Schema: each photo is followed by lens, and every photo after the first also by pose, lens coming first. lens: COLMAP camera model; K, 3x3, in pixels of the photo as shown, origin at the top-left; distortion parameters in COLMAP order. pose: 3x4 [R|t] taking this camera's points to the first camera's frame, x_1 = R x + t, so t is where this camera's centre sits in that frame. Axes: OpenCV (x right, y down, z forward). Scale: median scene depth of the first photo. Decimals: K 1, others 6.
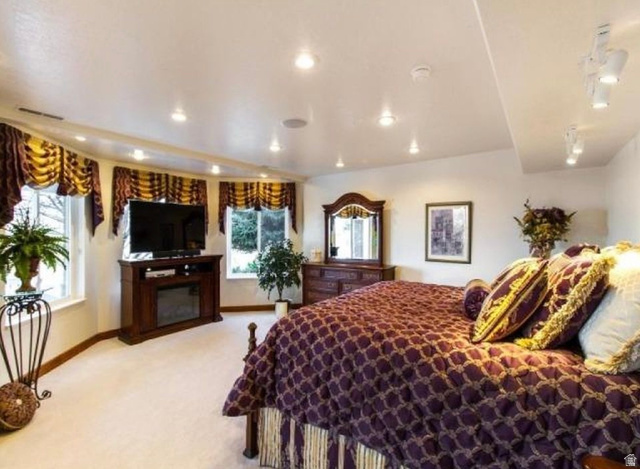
lens RADIAL K [[299.5, 0, 320.0], [0, 299.5, 234.5], [0, 0, 1]] dist [-0.001413, -0.000245]
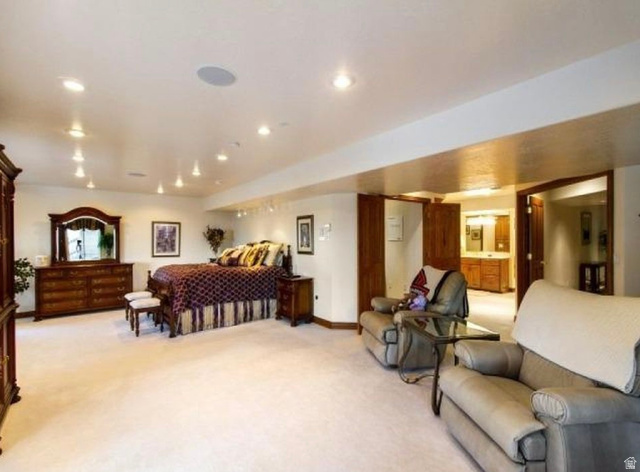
lens RADIAL K [[299.5, 0, 320.0], [0, 299.5, 236.0], [0, 0, 1]] dist [-0.001413, -0.000245]
pose [[0.295939, 0.010476, 0.955150, -0.944637], [0.003048, 0.999924, -0.011912, -0.003002], [-0.955202, 0.006437, 0.295884, -0.343722]]
